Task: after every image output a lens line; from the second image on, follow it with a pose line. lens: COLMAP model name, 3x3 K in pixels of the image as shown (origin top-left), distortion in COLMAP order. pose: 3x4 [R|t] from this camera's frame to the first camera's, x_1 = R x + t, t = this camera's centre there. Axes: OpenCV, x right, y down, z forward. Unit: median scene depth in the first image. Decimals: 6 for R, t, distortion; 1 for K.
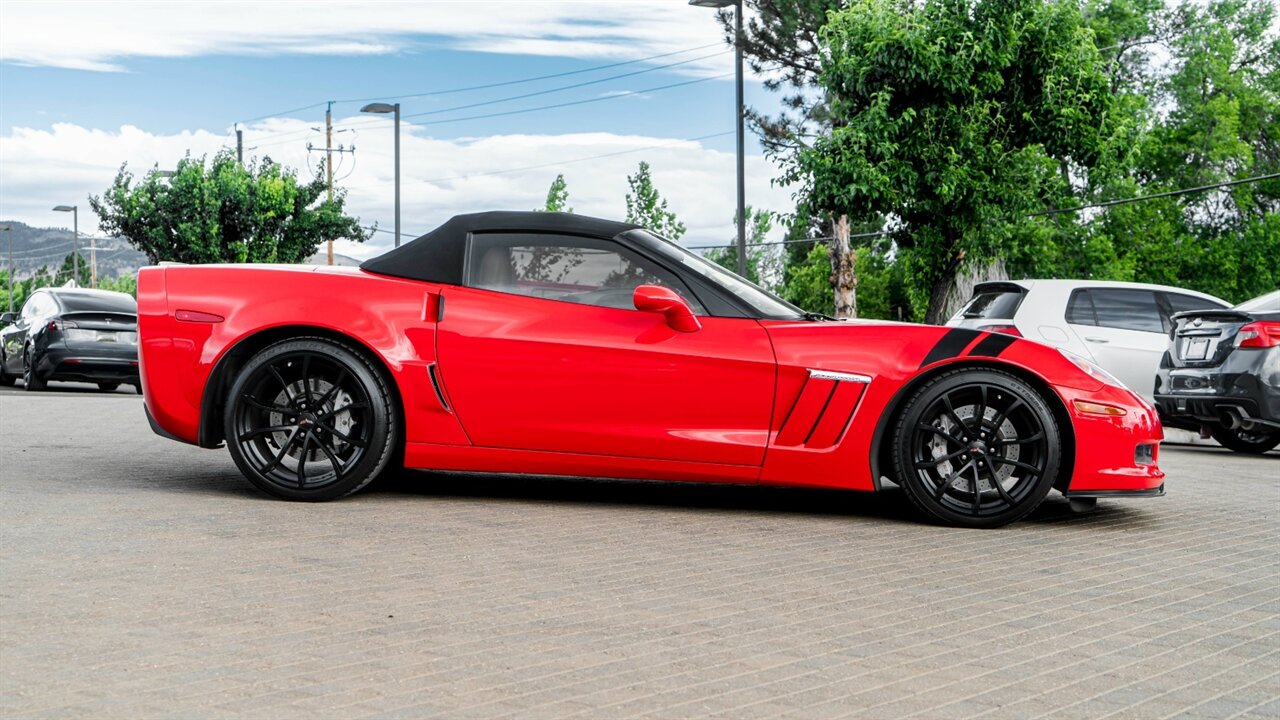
lens RADIAL K [[1995.7, 0, 637.2], [0, 1995.7, 375.5], [0, 0, 1]] dist [0.017240, -0.115565]
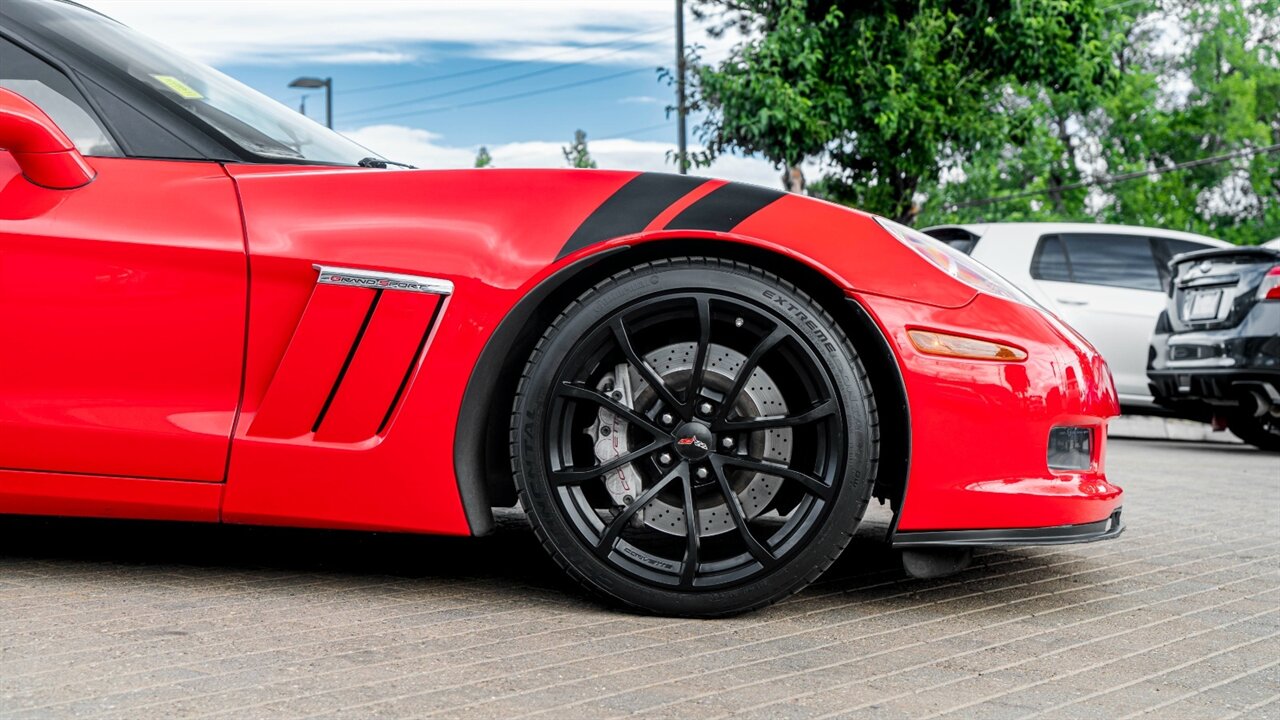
lens RADIAL K [[1995.7, 0, 637.2], [0, 1995.7, 375.5], [0, 0, 1]] dist [0.017240, -0.115565]
pose [[0.999910, -0.009976, -0.008960, 0.124729], [0.009943, 0.999944, -0.003709, 0.018498], [0.008997, 0.003619, 0.999953, 0.425831]]
